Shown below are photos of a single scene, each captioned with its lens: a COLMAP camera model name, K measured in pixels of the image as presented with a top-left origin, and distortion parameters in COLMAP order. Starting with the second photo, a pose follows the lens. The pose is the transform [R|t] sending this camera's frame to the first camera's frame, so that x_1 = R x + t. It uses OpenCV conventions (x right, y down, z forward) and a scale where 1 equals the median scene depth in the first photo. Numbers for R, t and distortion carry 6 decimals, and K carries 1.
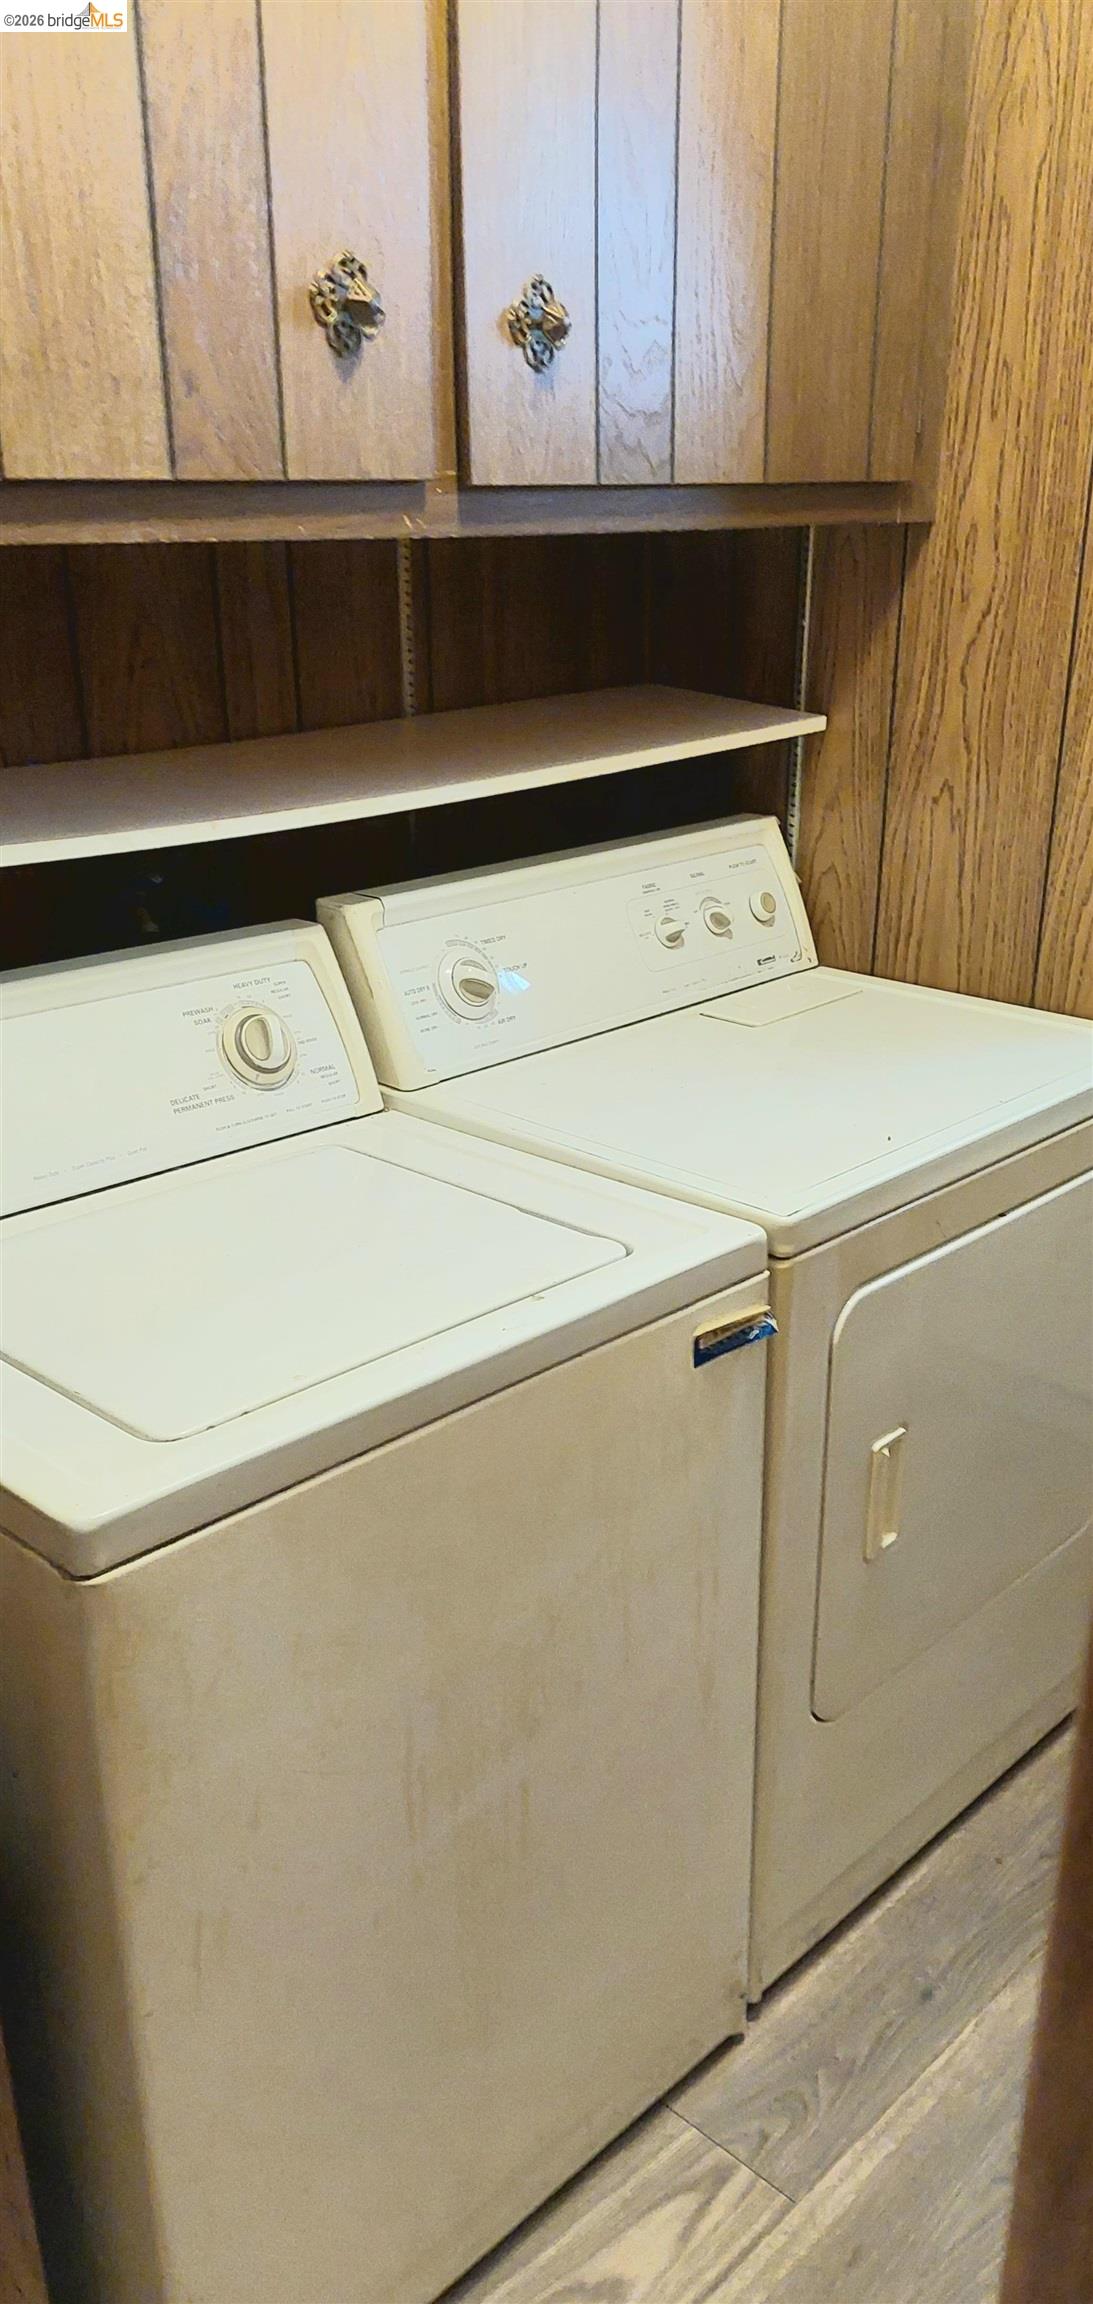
lens RADIAL K [[1749.1, 0, 543.5], [0, 1749.1, 1153.2], [0, 0, 1]] dist [-0.003197, -0.018222]
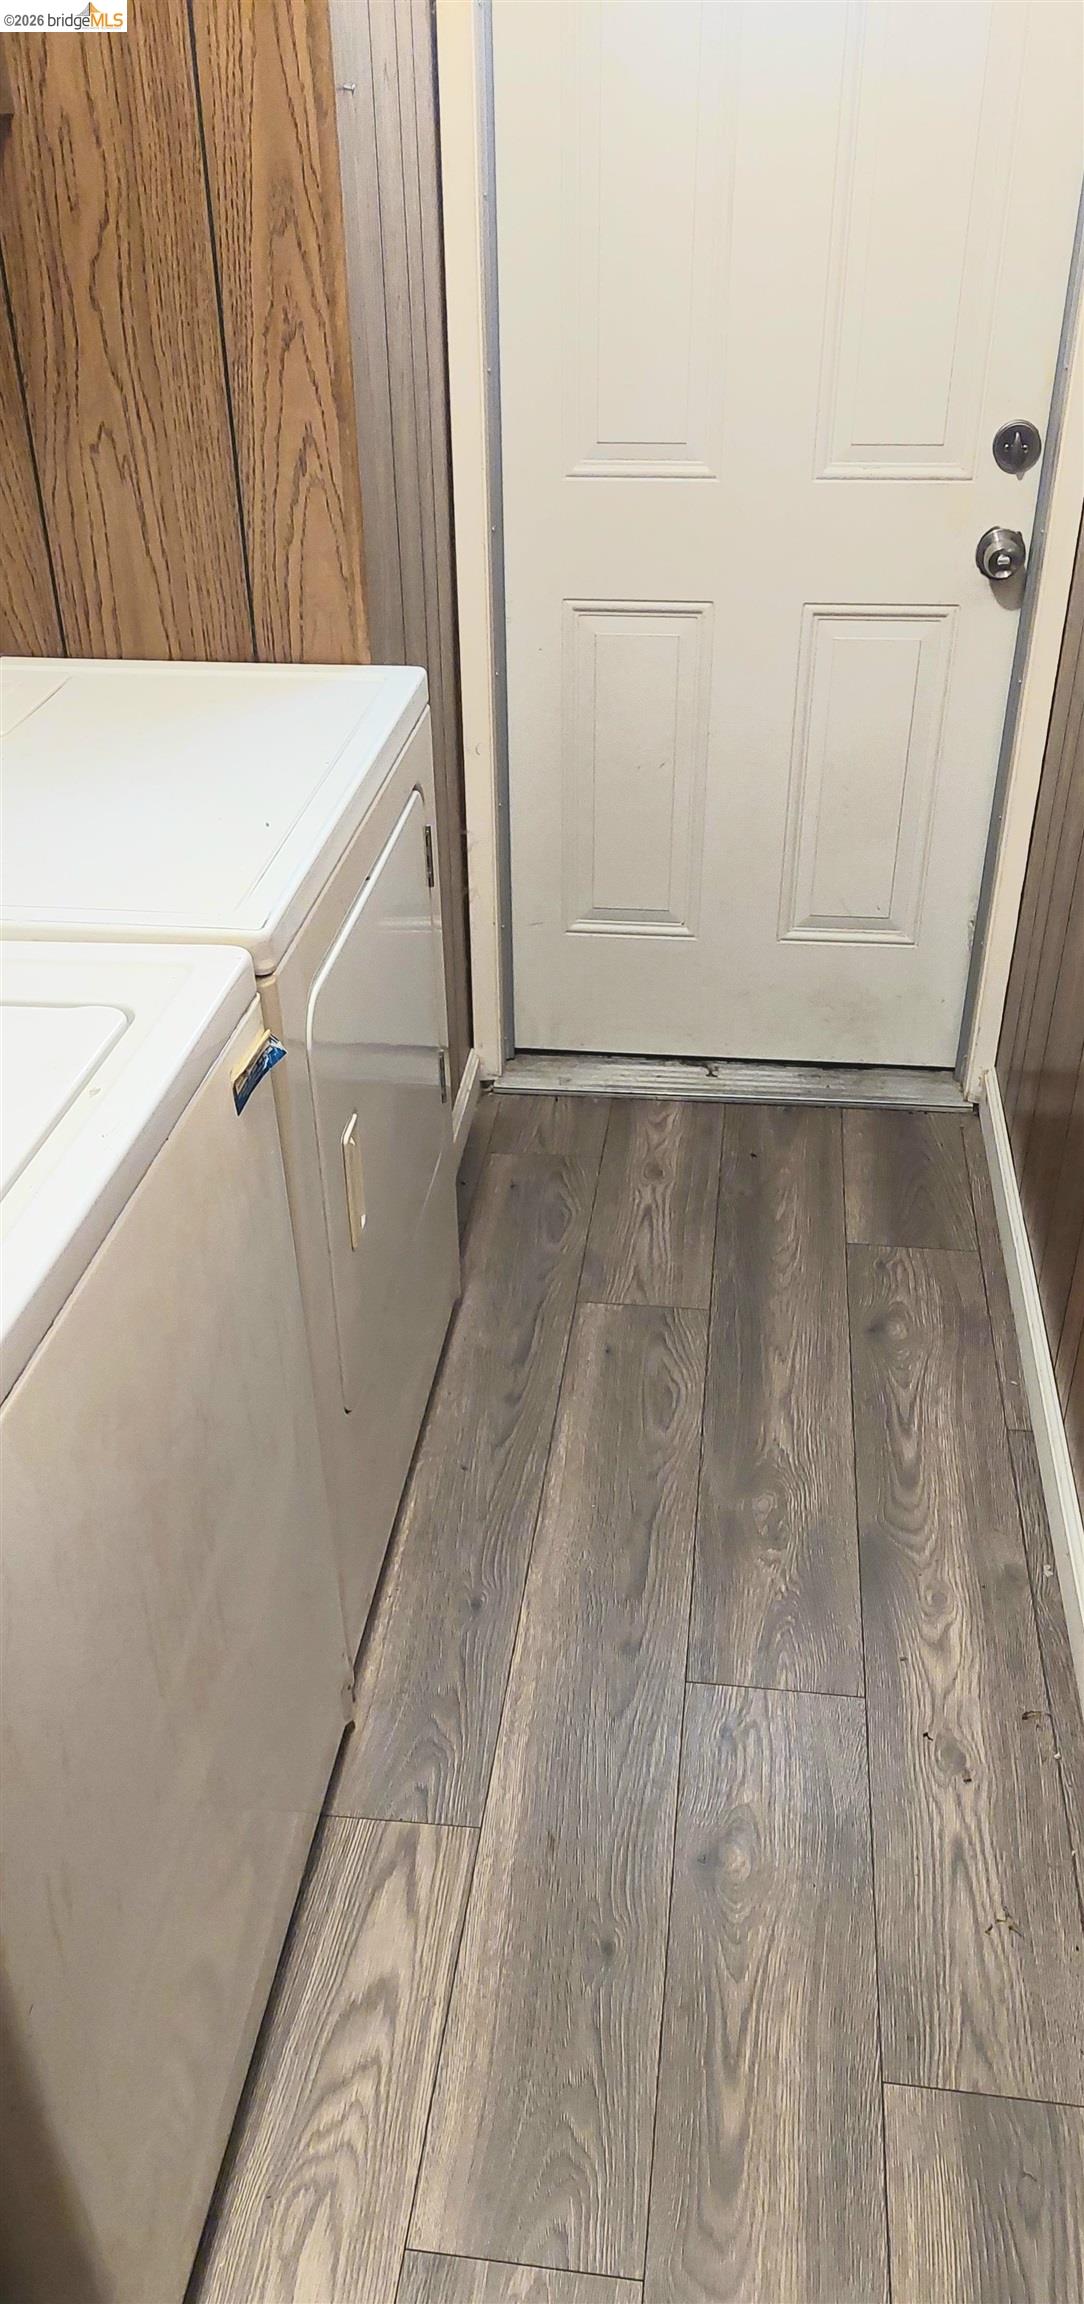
lens RADIAL K [[1720.4, 0, 545.2], [0, 1720.4, 1154.6], [0, 0, 1]] dist [-0.006124, -0.021189]
pose [[0.789880, -0.323081, 0.521257, -0.180143], [0.214694, 0.941866, 0.258447, -0.038956], [-0.574453, -0.092231, 0.813324, 0.116693]]
